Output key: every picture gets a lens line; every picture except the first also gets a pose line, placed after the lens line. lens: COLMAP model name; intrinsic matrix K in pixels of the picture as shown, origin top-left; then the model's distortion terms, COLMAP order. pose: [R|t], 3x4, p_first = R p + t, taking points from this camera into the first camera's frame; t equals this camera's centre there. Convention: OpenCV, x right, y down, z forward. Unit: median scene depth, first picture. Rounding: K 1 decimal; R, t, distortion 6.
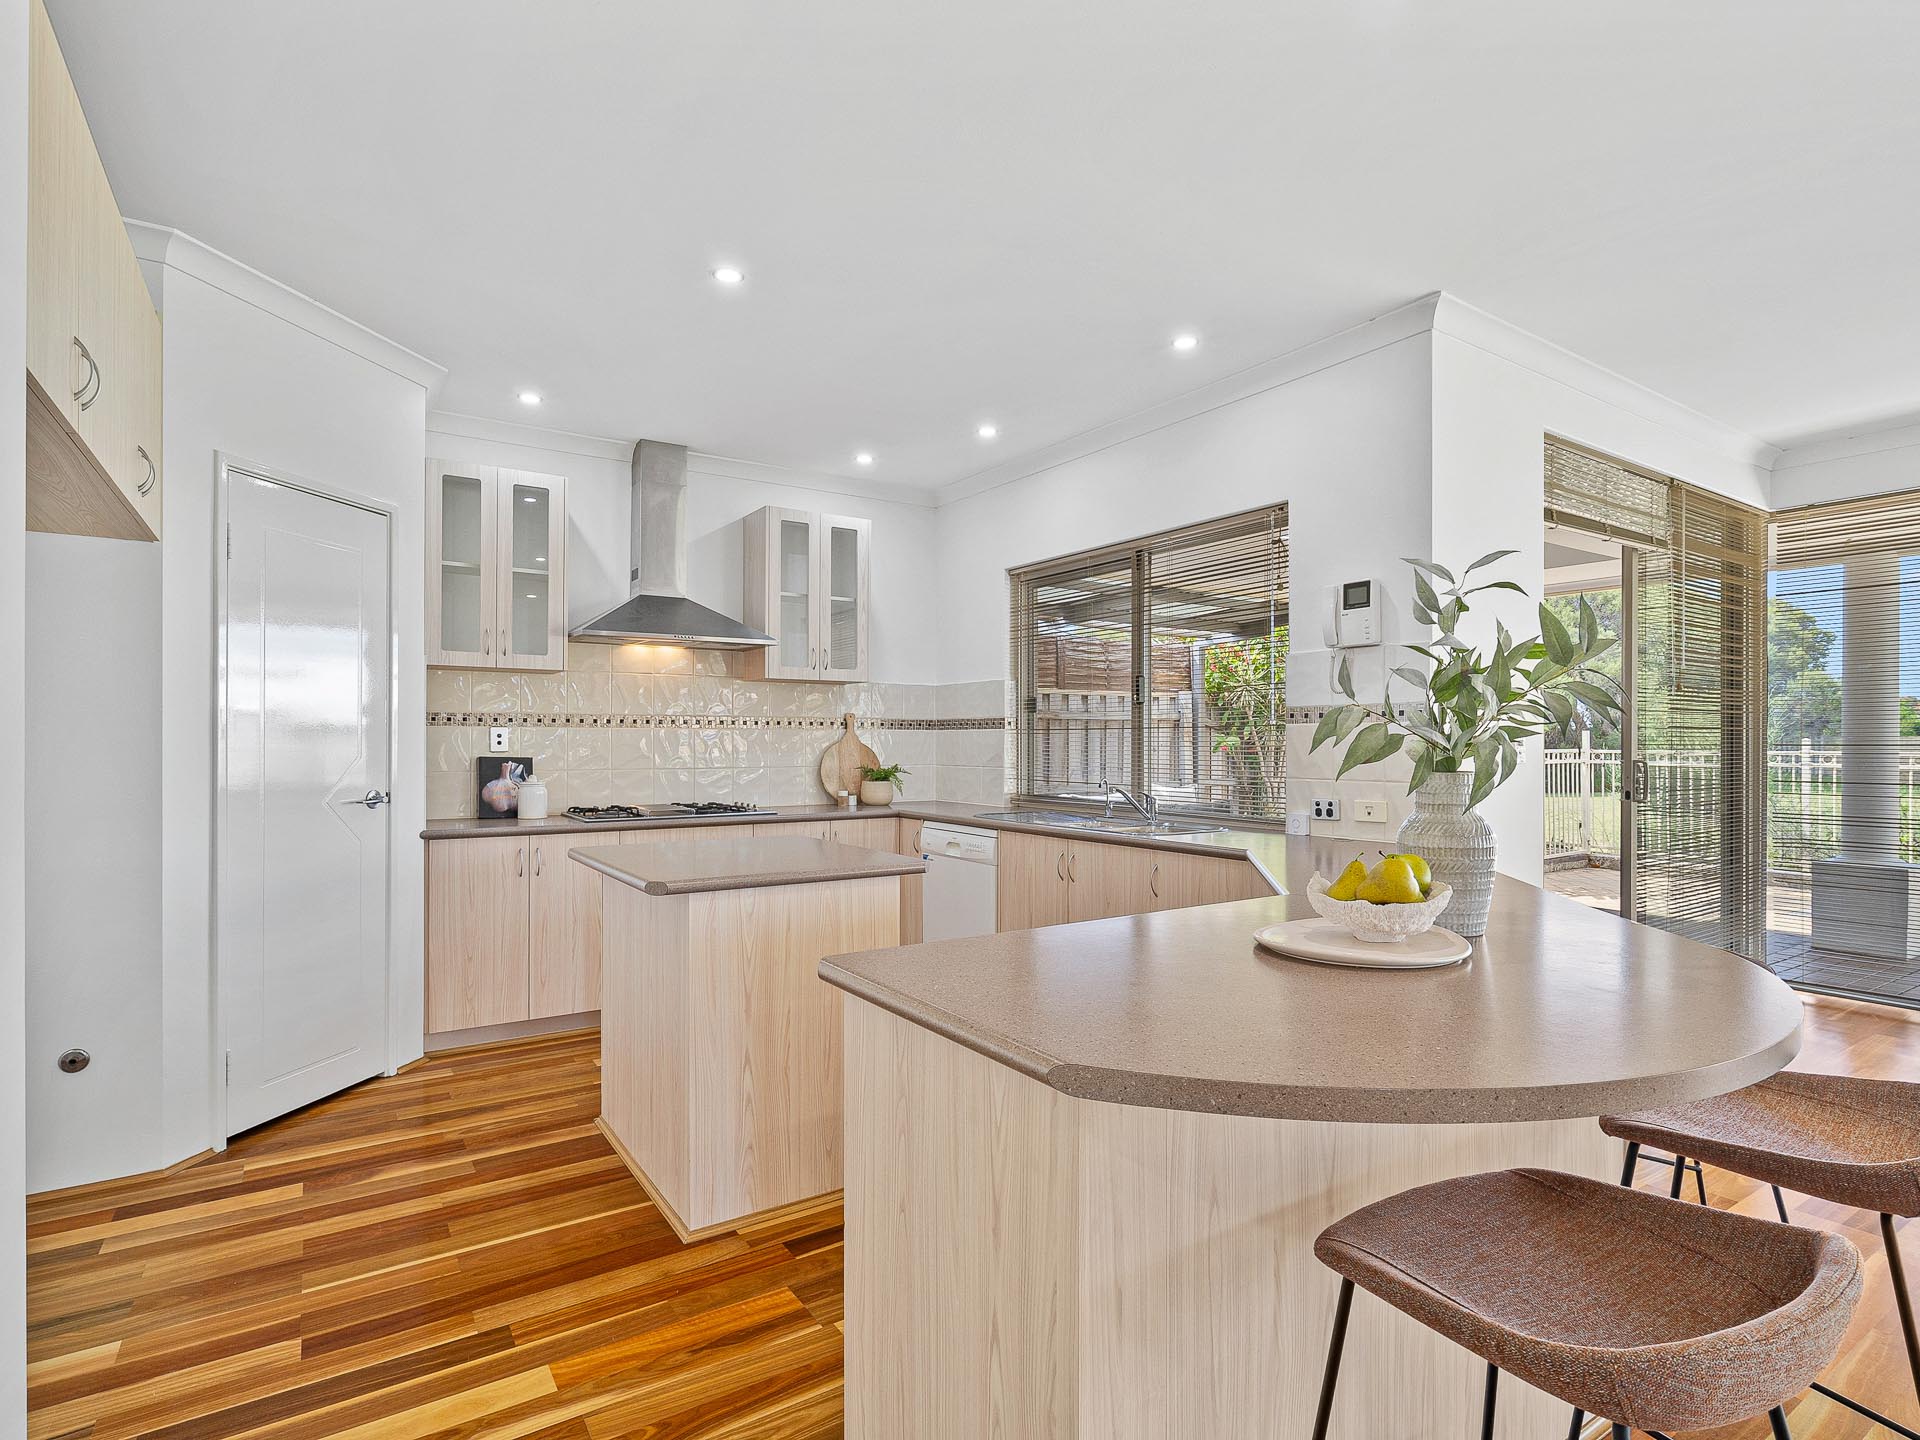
lens RADIAL K [[978.5, 0, 952.1], [0, 978.5, 740.1], [0, 0, 1]] dist [-0.001204, 0.000455]
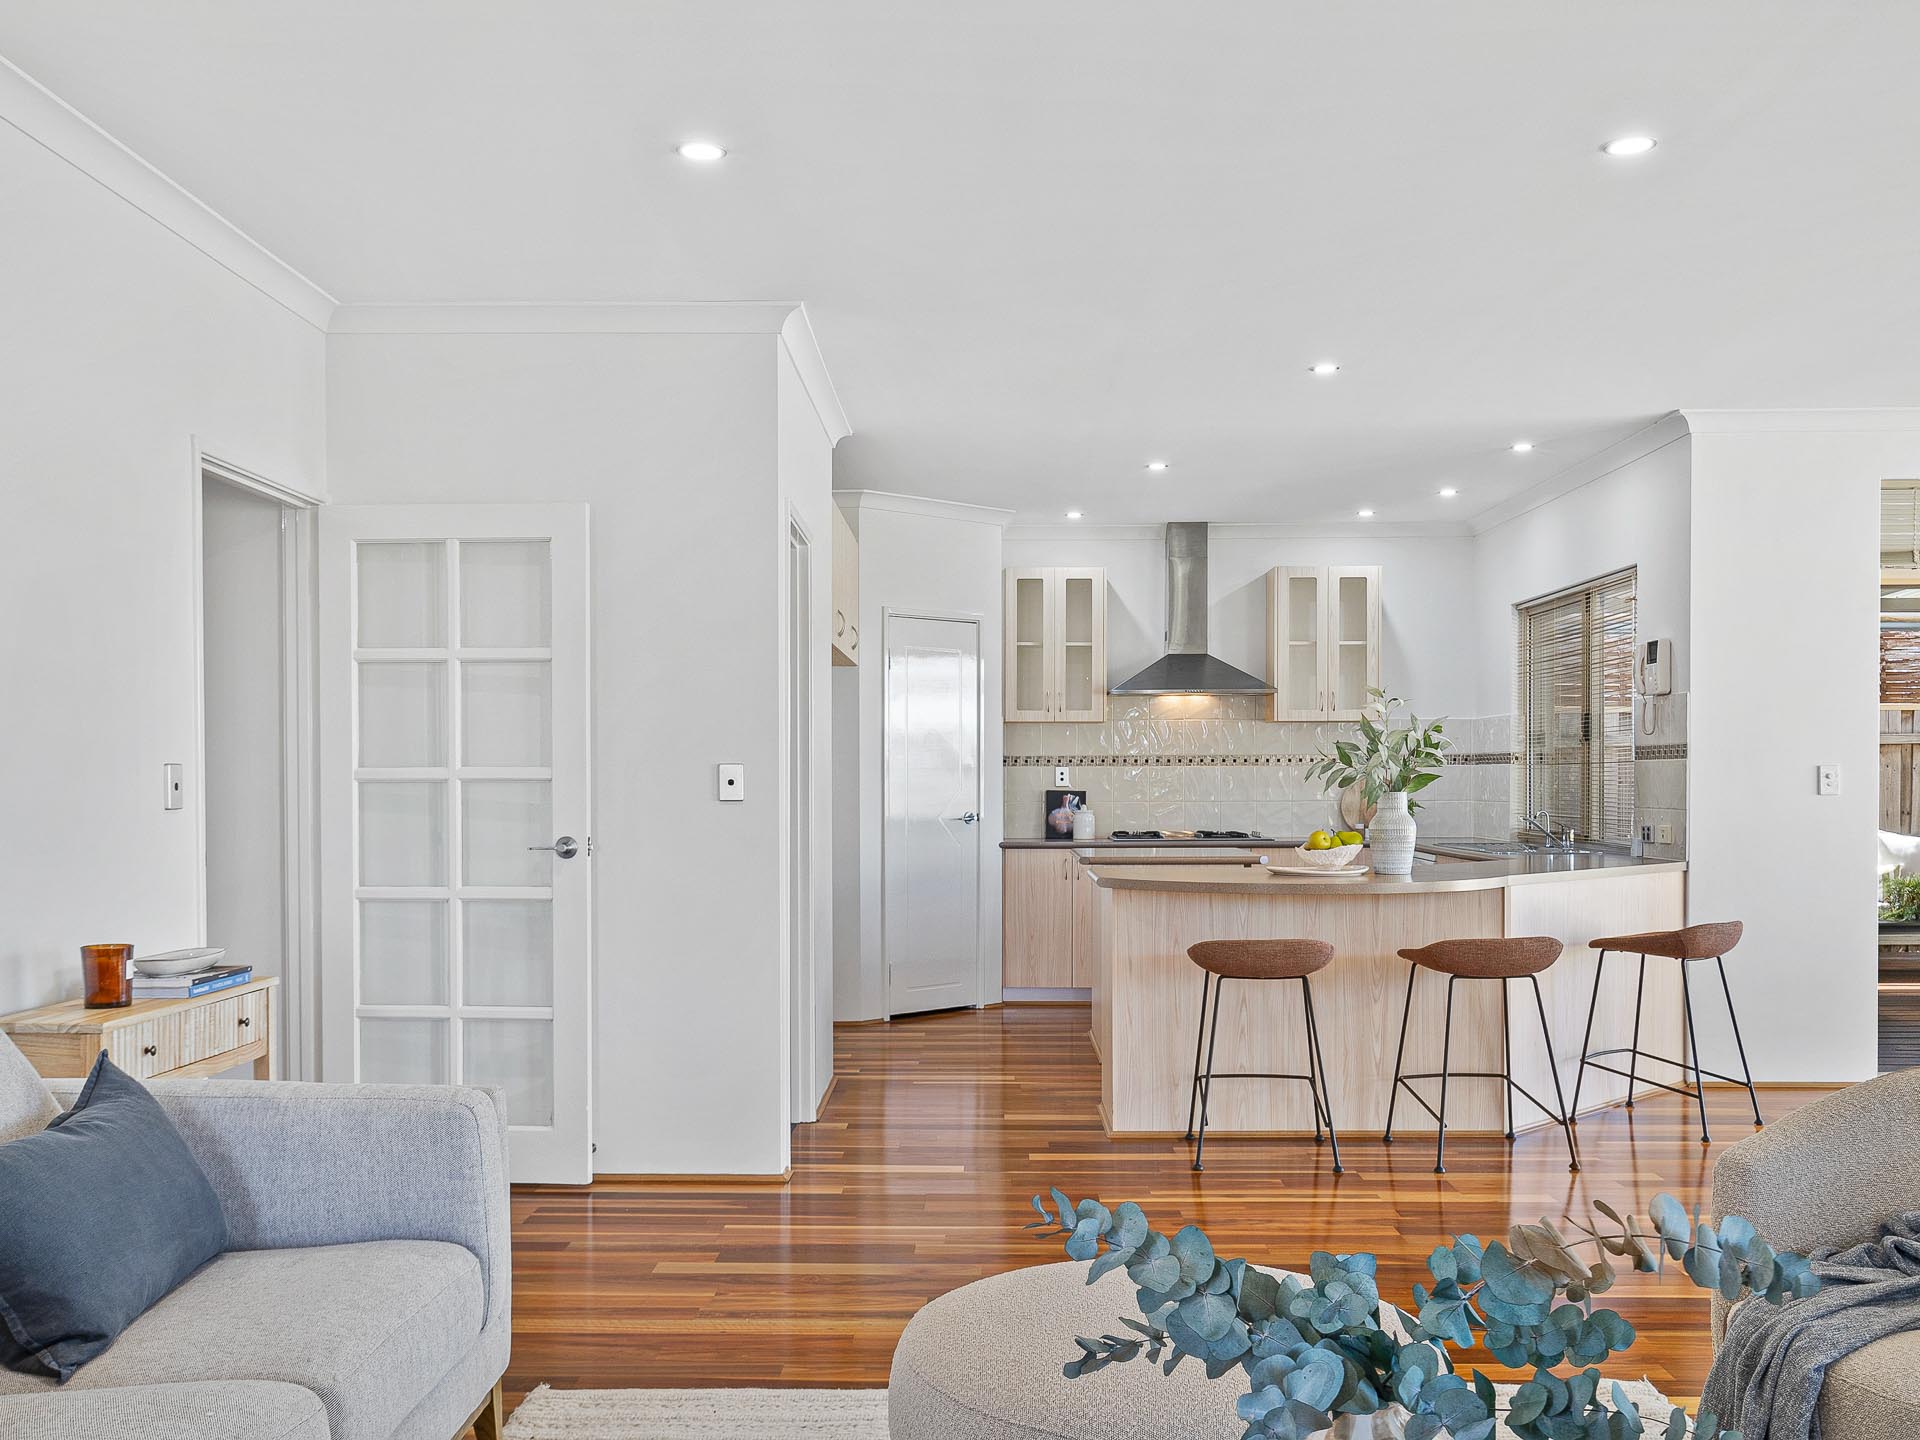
lens RADIAL K [[1741.4, 0, 958.4], [0, 1741.4, 801.6], [0, 0, 1]] dist [0.000309, -0.002167]
pose [[0.827328, 0.004074, -0.561704, 0.689329], [0.004483, 0.999894, 0.013854, -0.000011], [0.561701, -0.013980, 0.827222, -0.935249]]
